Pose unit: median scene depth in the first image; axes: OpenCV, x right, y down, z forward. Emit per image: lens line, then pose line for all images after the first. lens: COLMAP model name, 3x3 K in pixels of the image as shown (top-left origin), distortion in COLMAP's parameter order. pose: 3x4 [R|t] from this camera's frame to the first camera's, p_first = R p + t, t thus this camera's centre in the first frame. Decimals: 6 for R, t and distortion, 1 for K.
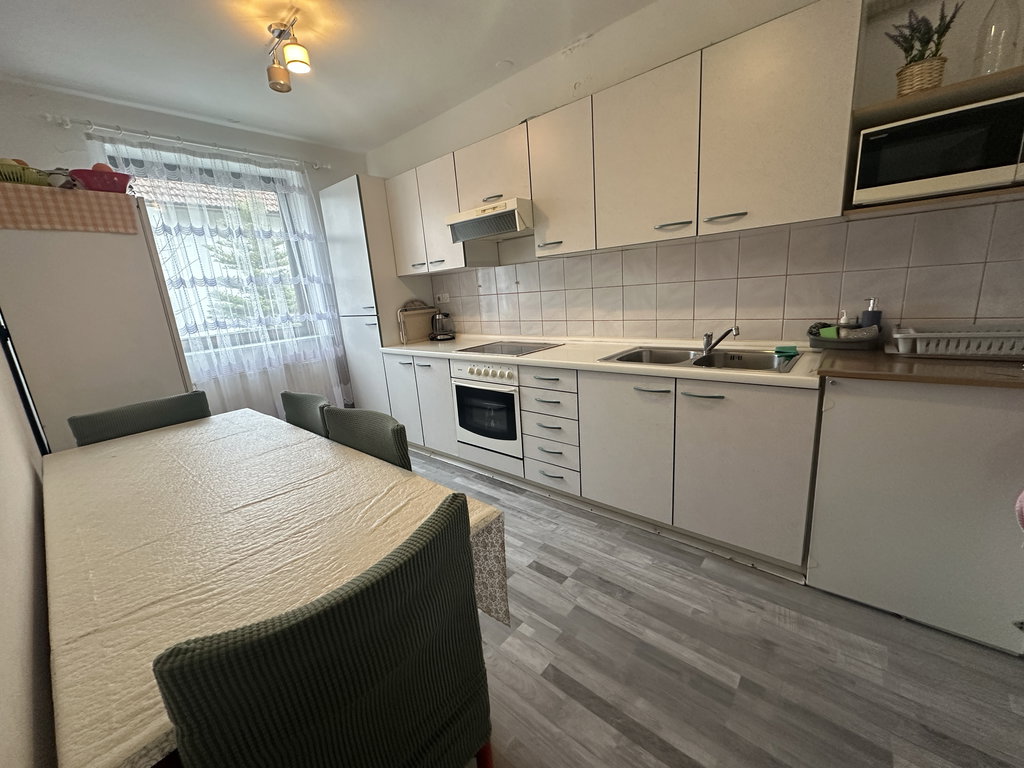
lens RADIAL K [[405.2, 0, 512.0], [0, 405.2, 384.0], [0, 0, 1]] dist [-0.001935, -0.000850]
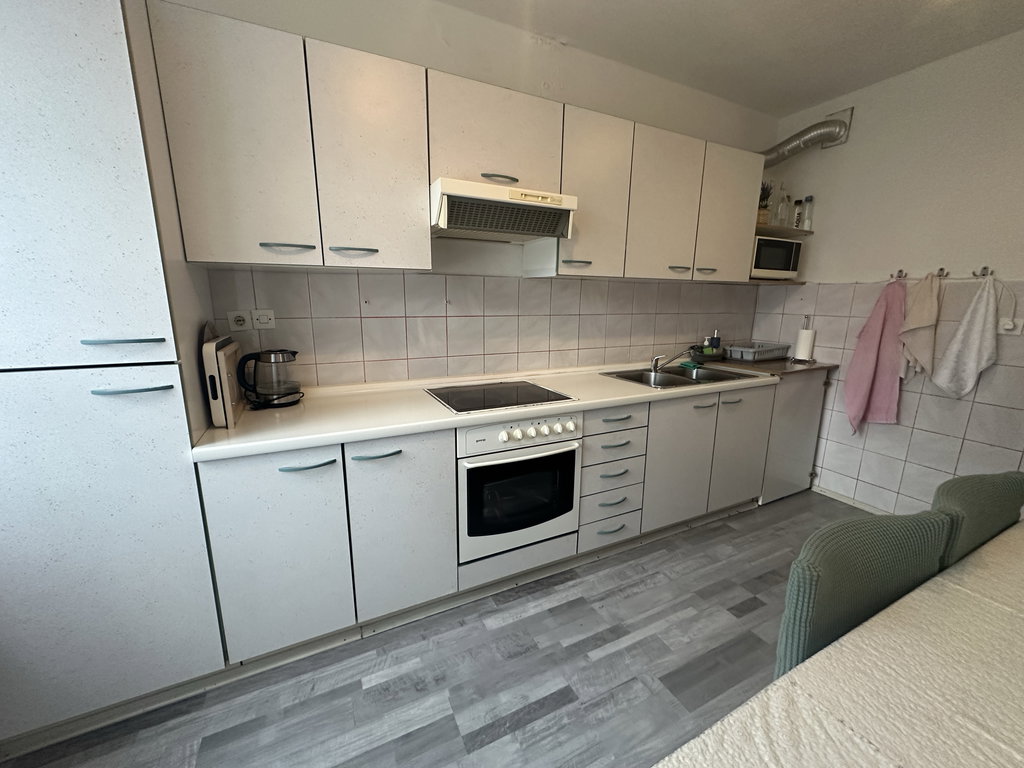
lens RADIAL K [[405.2, 0, 512.0], [0, 405.2, 384.0], [0, 0, 1]] dist [-0.001935, -0.000850]
pose [[0.392617, -0.113747, 0.912641, -0.703761], [0.174699, 0.983479, 0.047421, -0.150301], [-0.902957, 0.140819, 0.406002, 0.764920]]
